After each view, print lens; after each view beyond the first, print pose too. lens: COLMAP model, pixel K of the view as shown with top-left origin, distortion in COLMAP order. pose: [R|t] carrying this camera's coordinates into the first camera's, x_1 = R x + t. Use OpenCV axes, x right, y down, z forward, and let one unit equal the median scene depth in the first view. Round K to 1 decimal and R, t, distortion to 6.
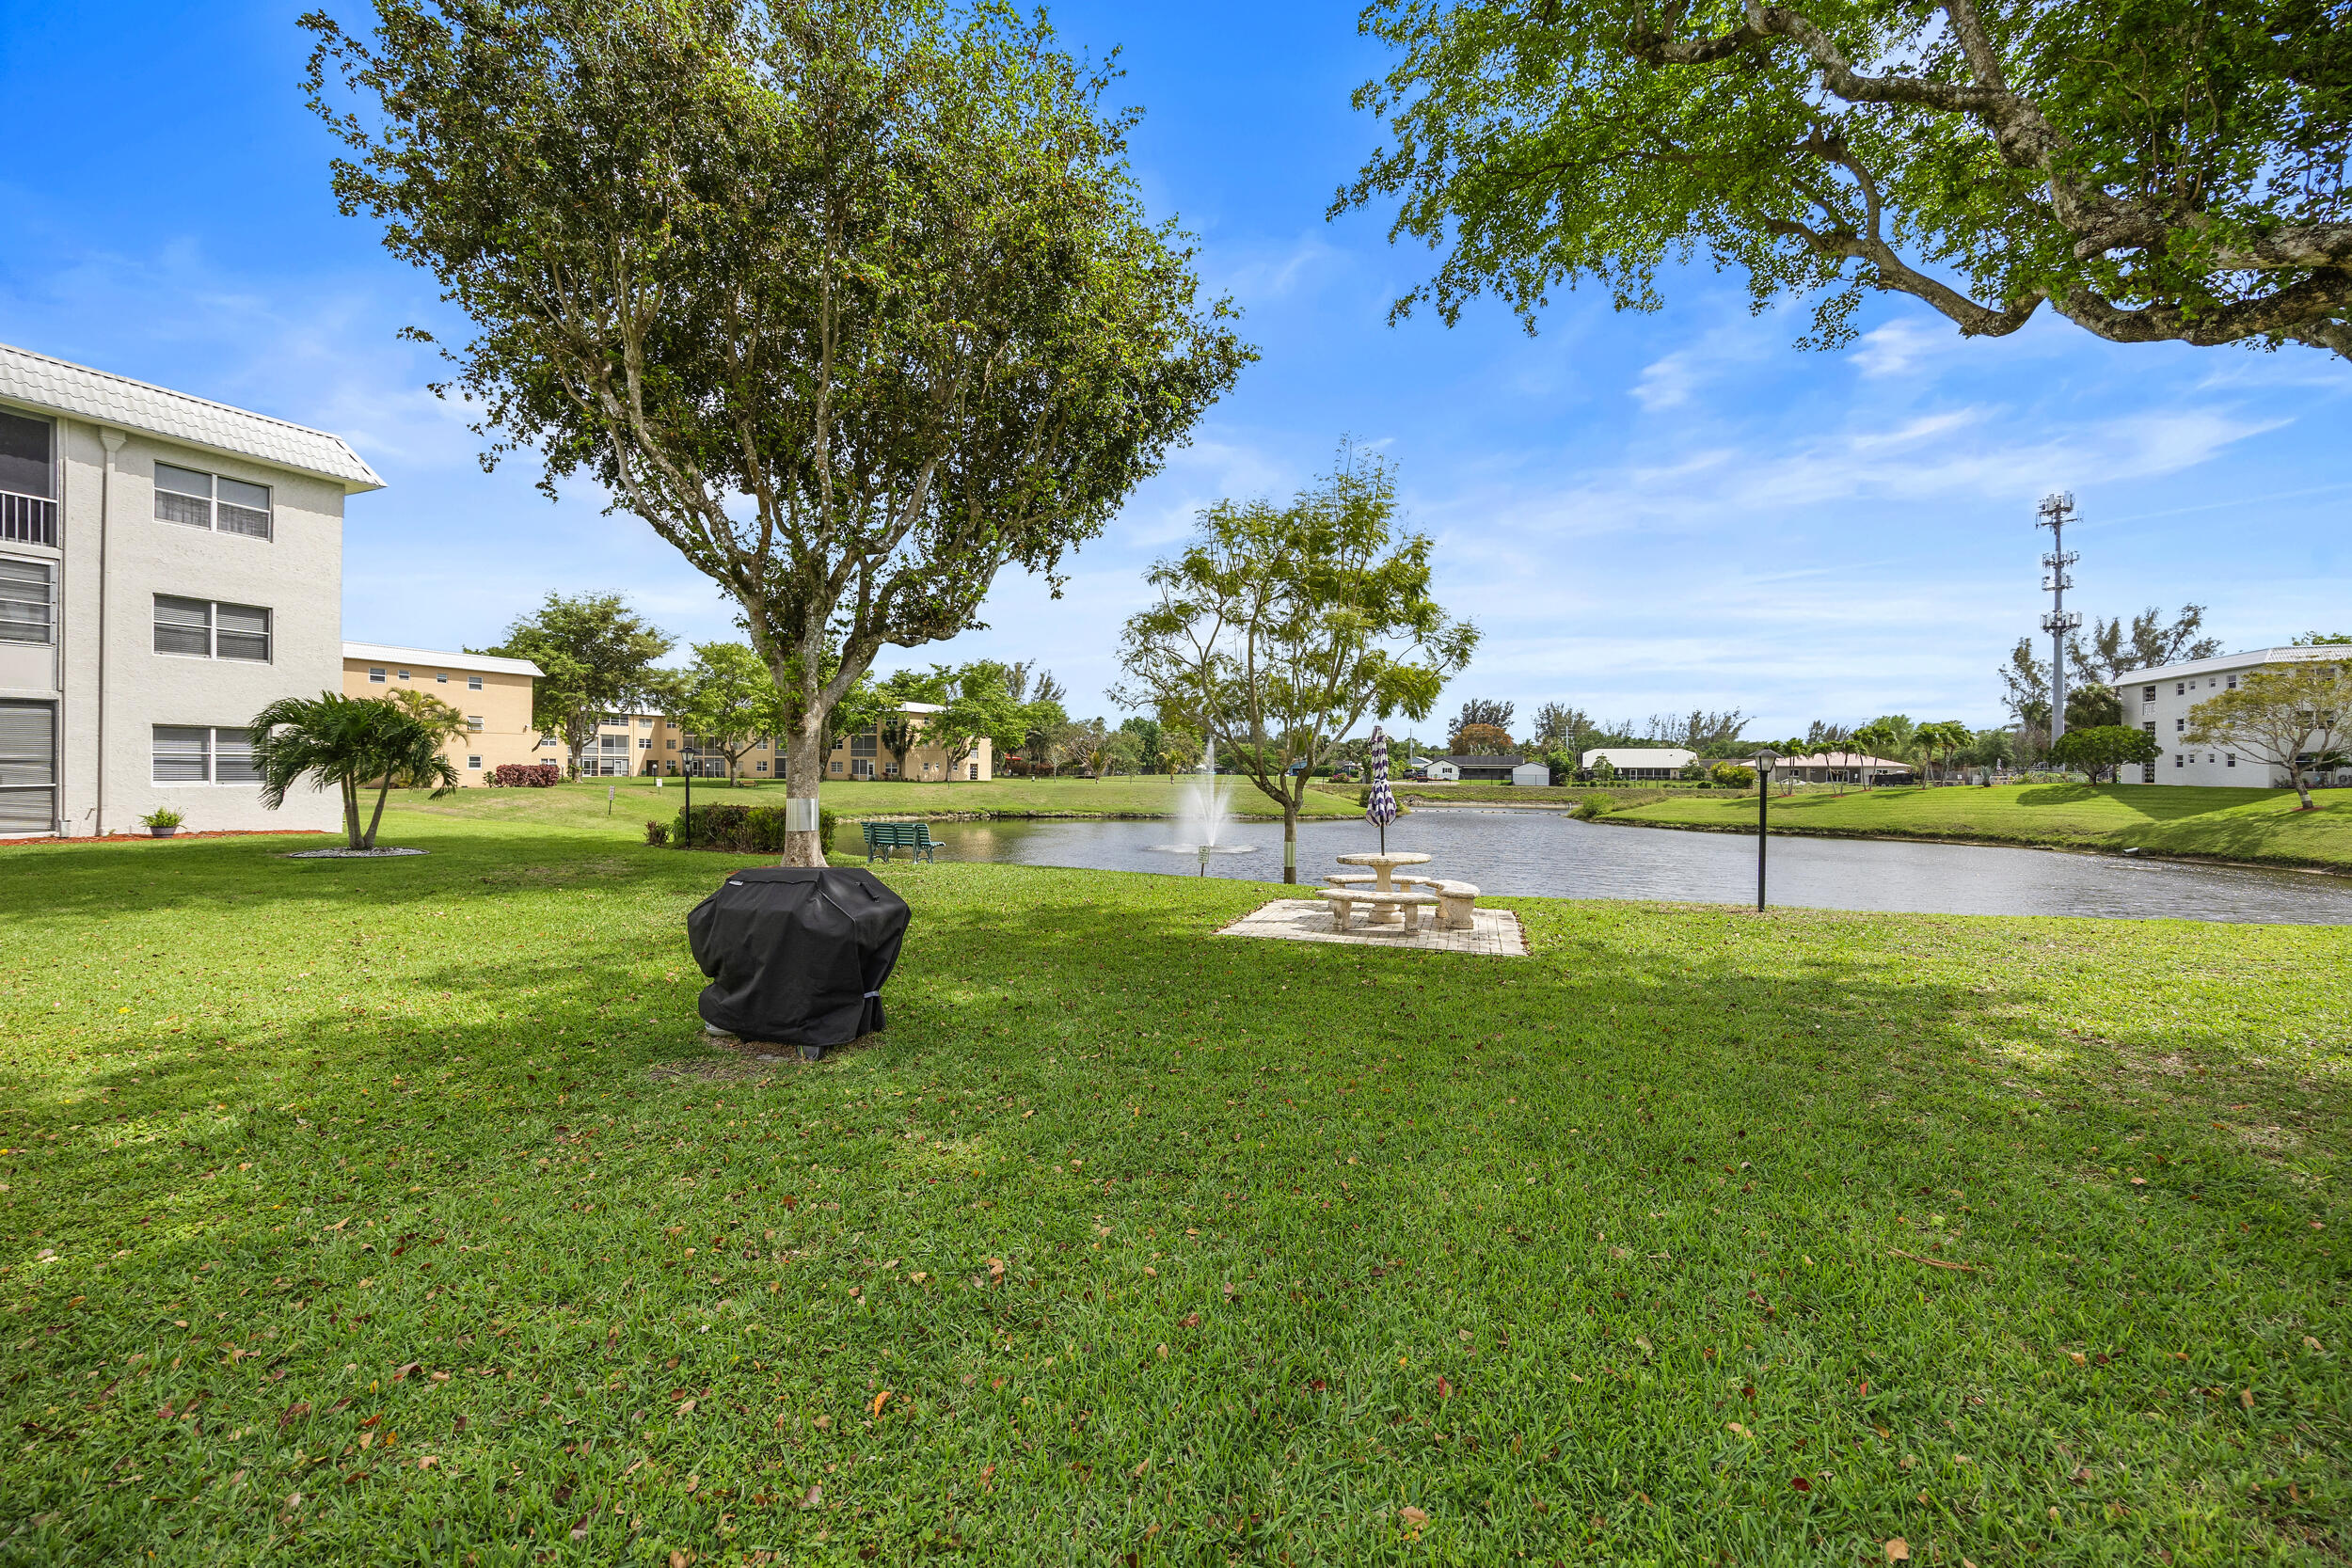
lens RADIAL K [[895.5, 0, 1182.8], [0, 895.5, 773.6], [0, 0, 1]] dist [-0.003795, -0.000079]
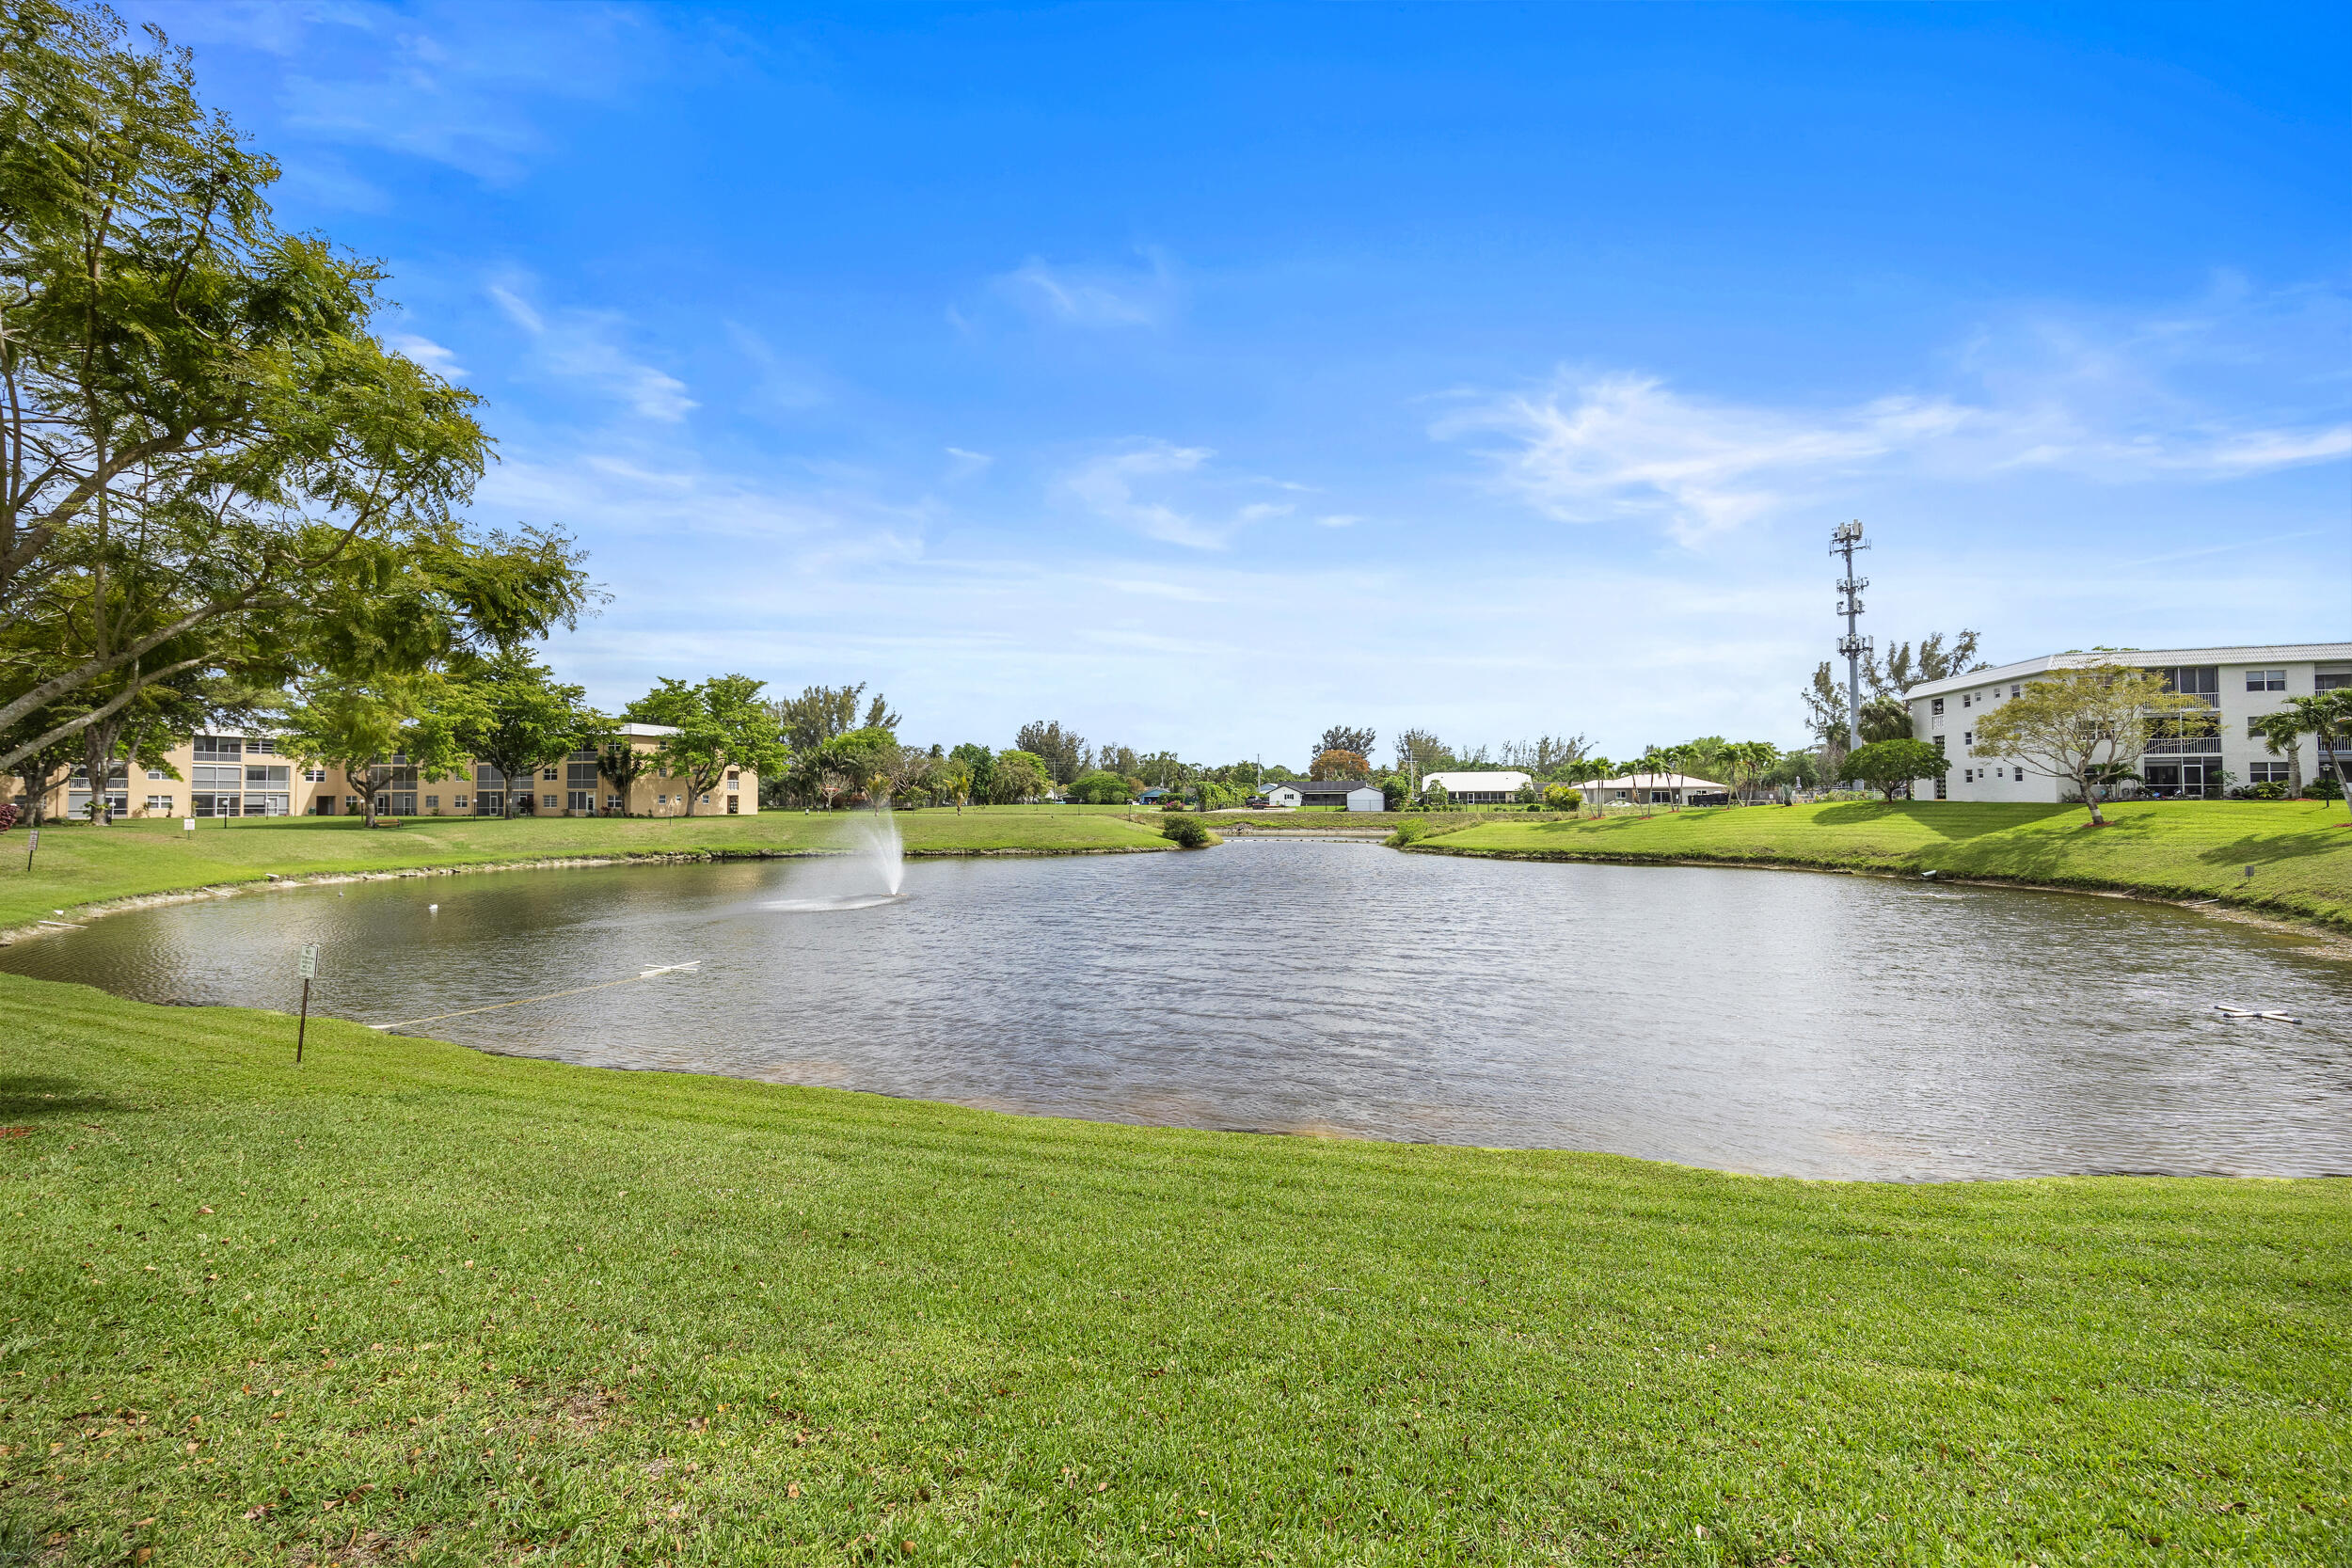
lens RADIAL K [[895.5, 0, 1182.8], [0, 895.5, 773.6], [0, 0, 1]] dist [-0.003795, -0.000079]
pose [[0.991851, -0.009324, 0.127060, 0.099104], [0.013491, 0.999398, -0.031969, 0.001551], [-0.126686, 0.033423, 0.991380, 0.096943]]
